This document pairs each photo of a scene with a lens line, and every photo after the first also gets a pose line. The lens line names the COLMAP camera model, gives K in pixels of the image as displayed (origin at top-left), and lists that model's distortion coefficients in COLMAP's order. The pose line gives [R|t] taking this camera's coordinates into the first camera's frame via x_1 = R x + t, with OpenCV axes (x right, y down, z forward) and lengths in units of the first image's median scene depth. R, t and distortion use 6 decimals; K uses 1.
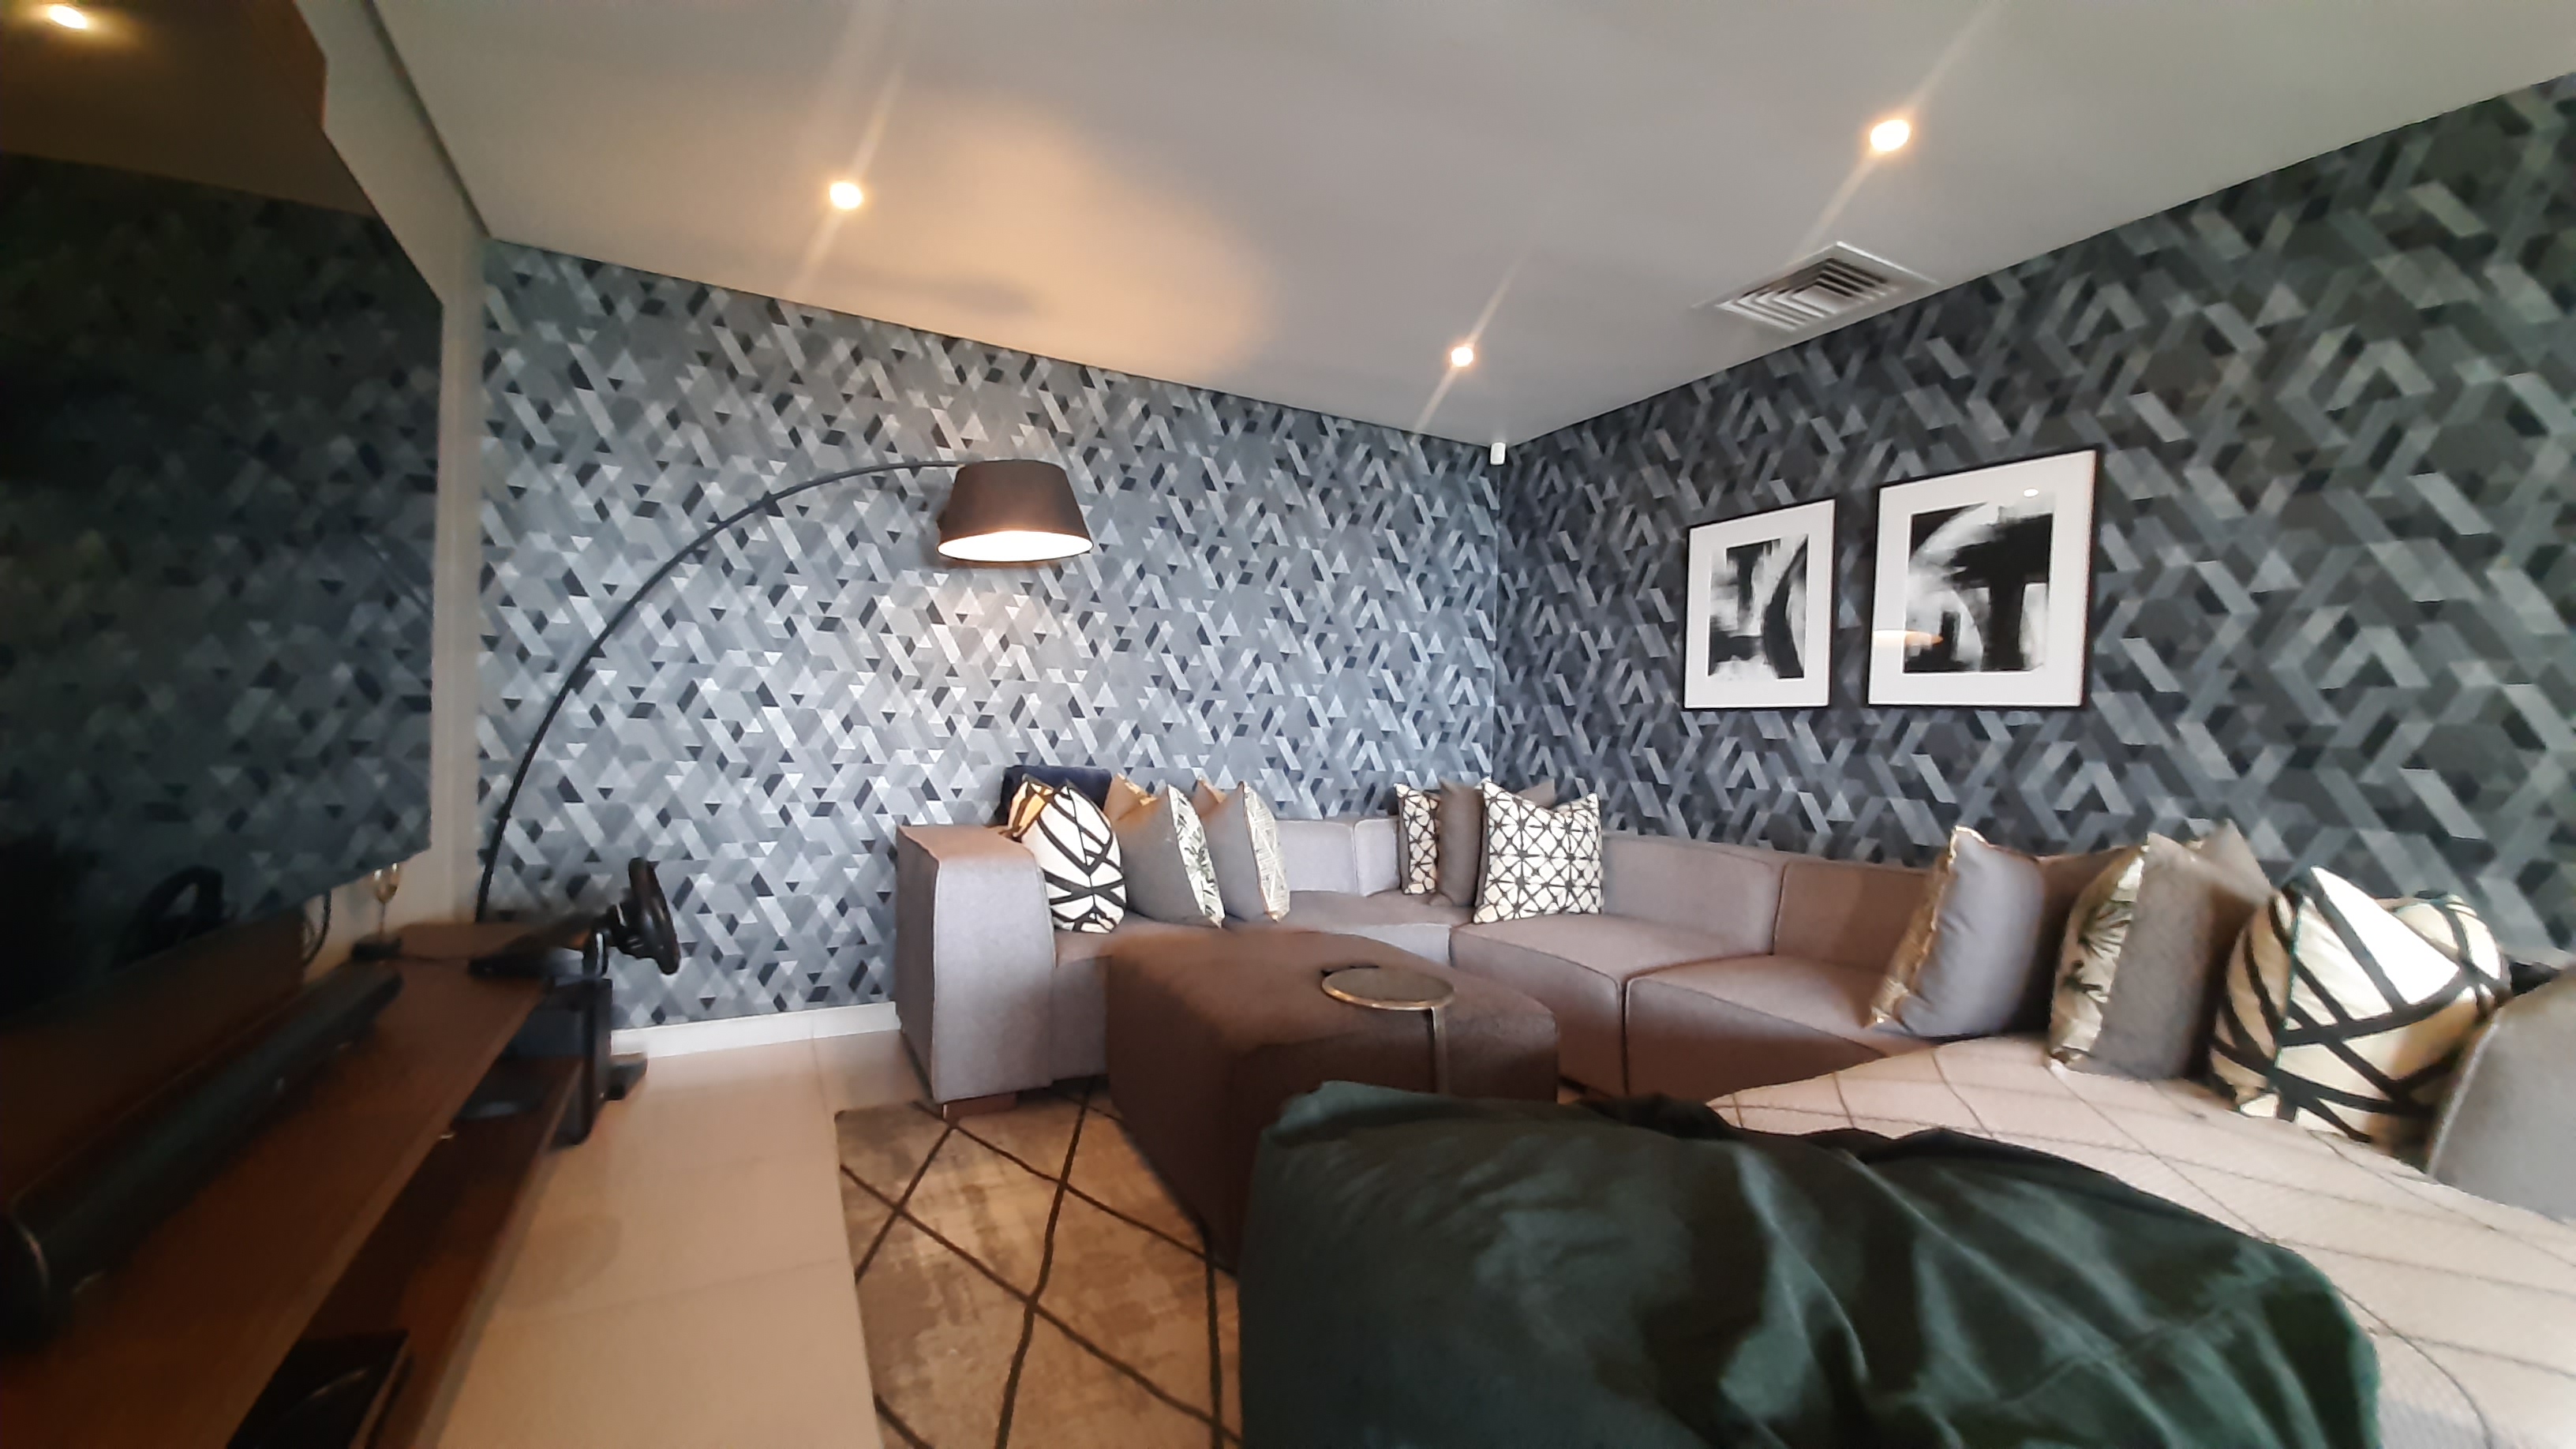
lens RADIAL K [[1002.5, 0, 1292.4], [0, 1002.5, 753.4], [0, 0, 1]] dist [0.007382, -0.010614]
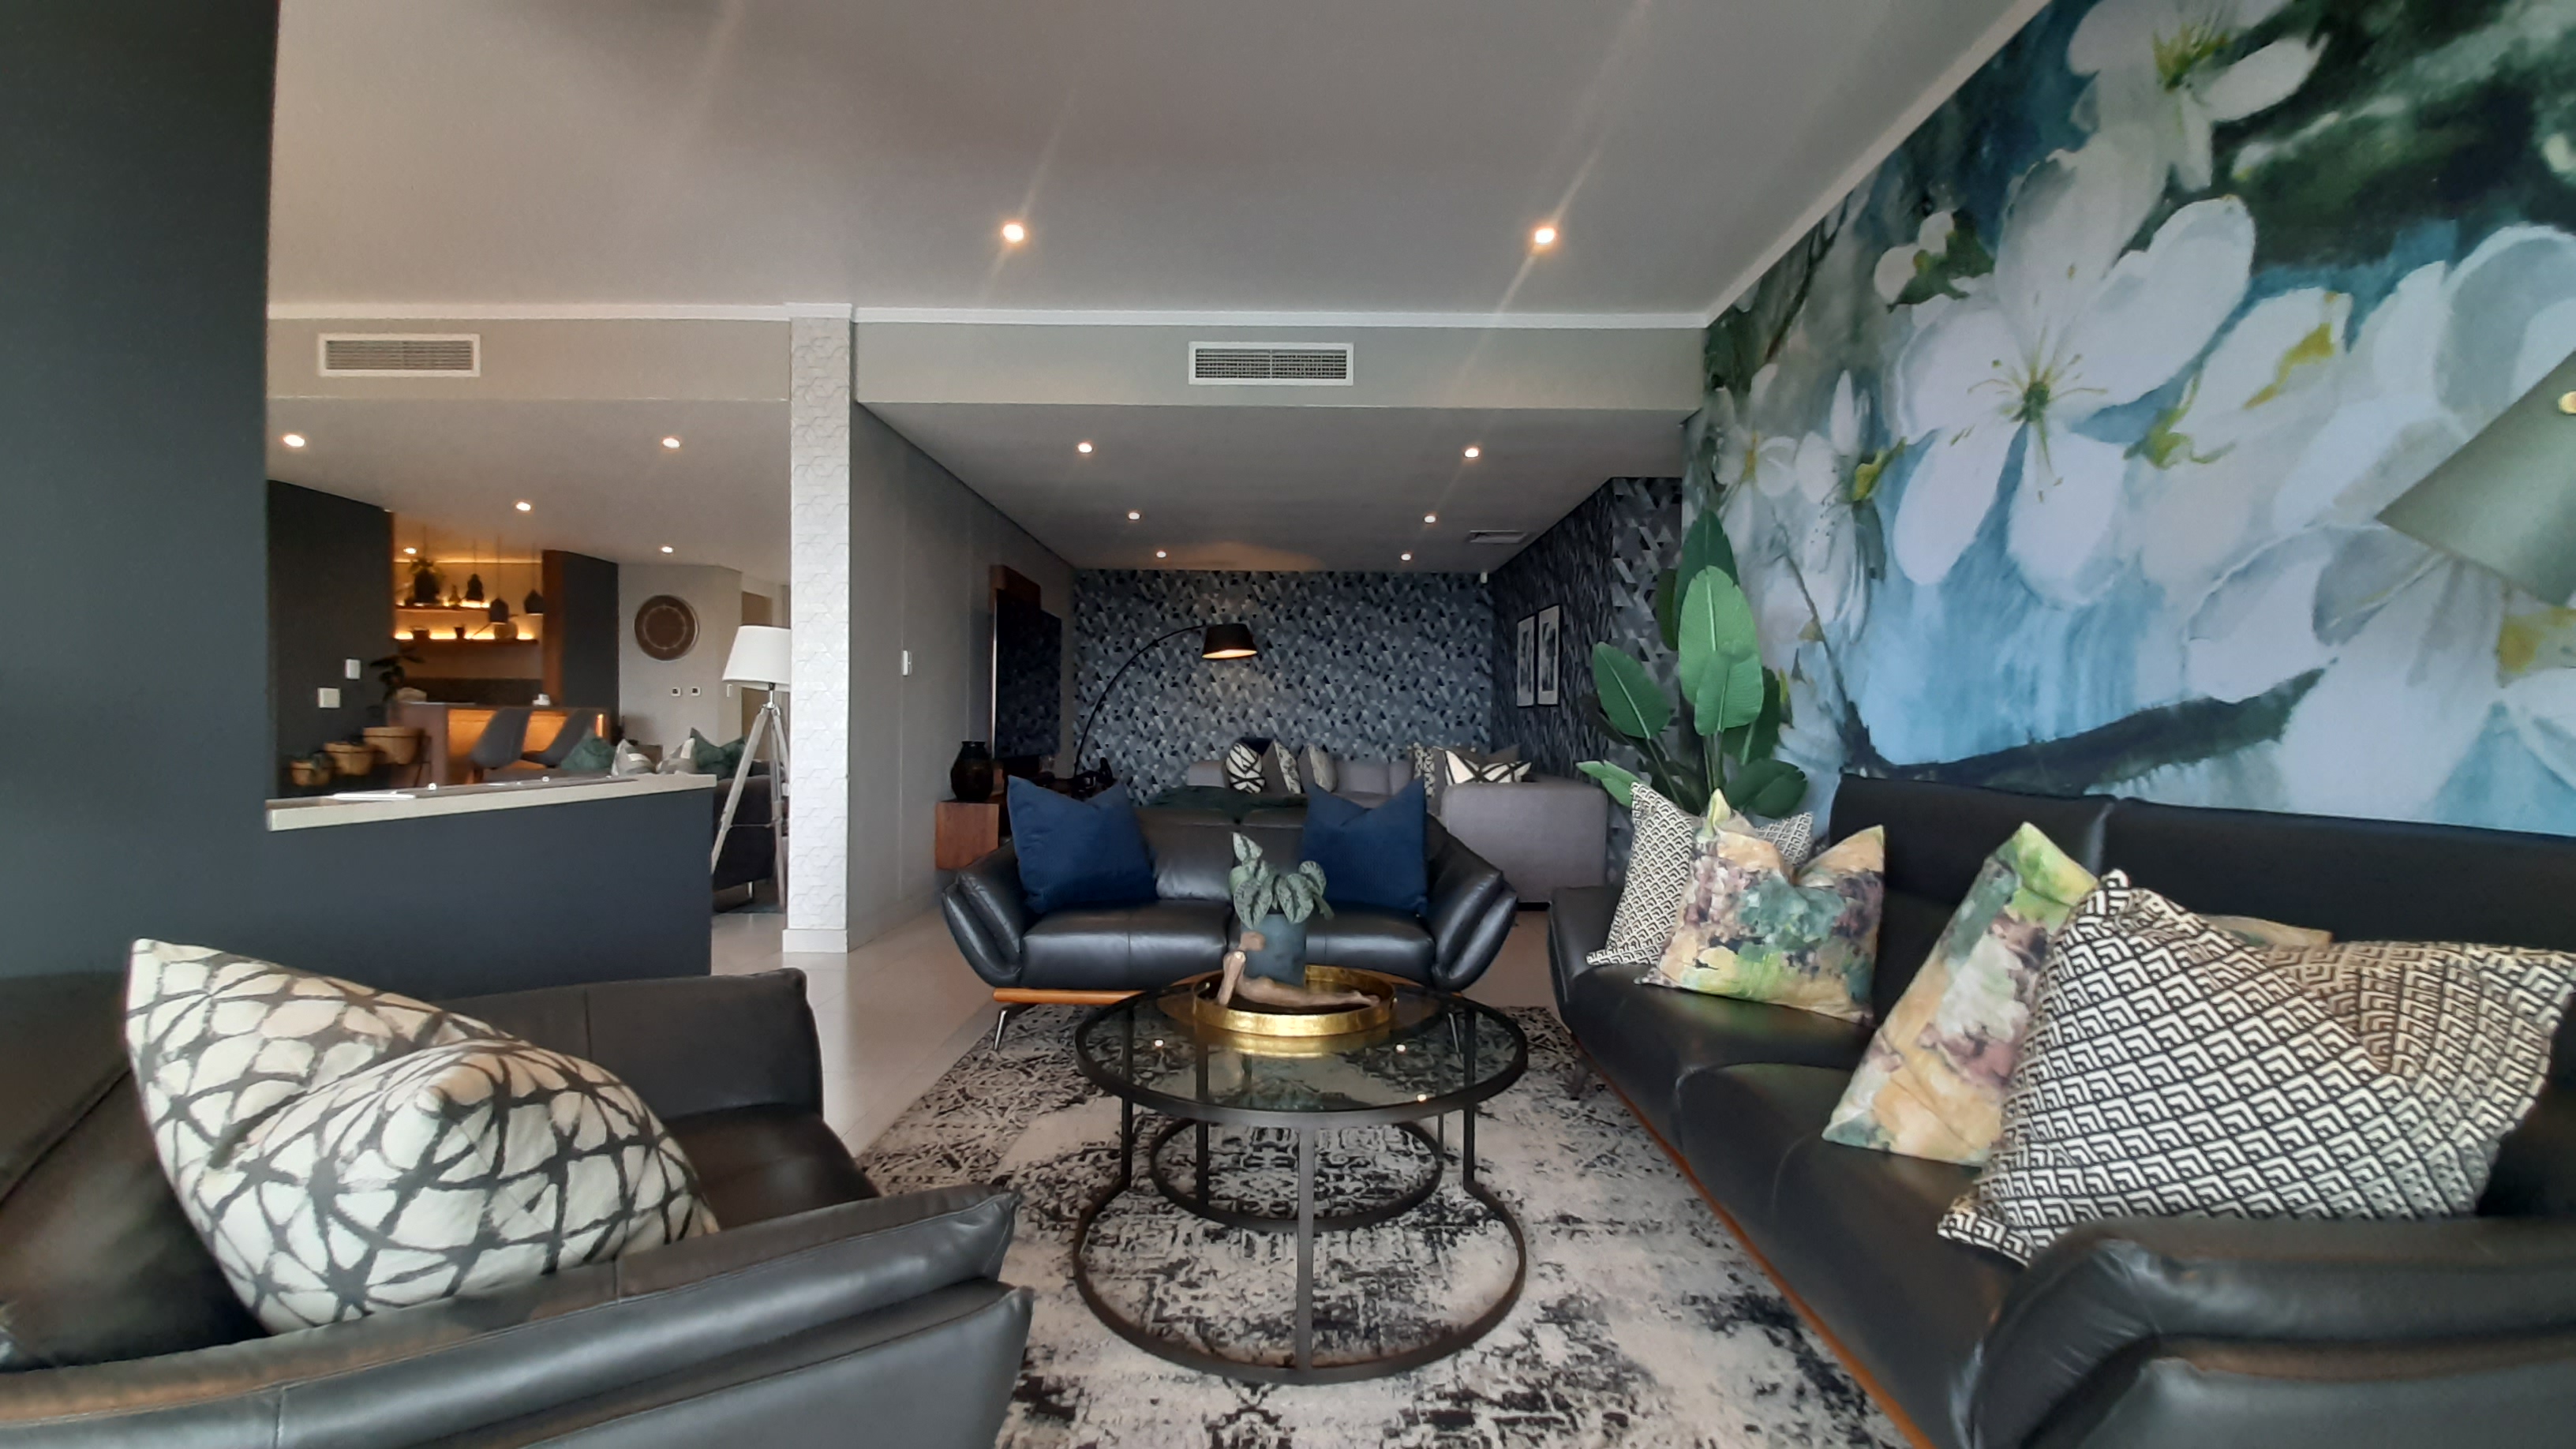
lens RADIAL K [[1002.5, 0, 1290.8], [0, 1002.5, 752.4], [0, 0, 1]] dist [0.007382, -0.010614]
pose [[0.877861, -0.004641, -0.478893, 1.144475], [0.003410, 0.999988, -0.003440, 0.066640], [0.478903, 0.001387, 0.877867, -1.269334]]
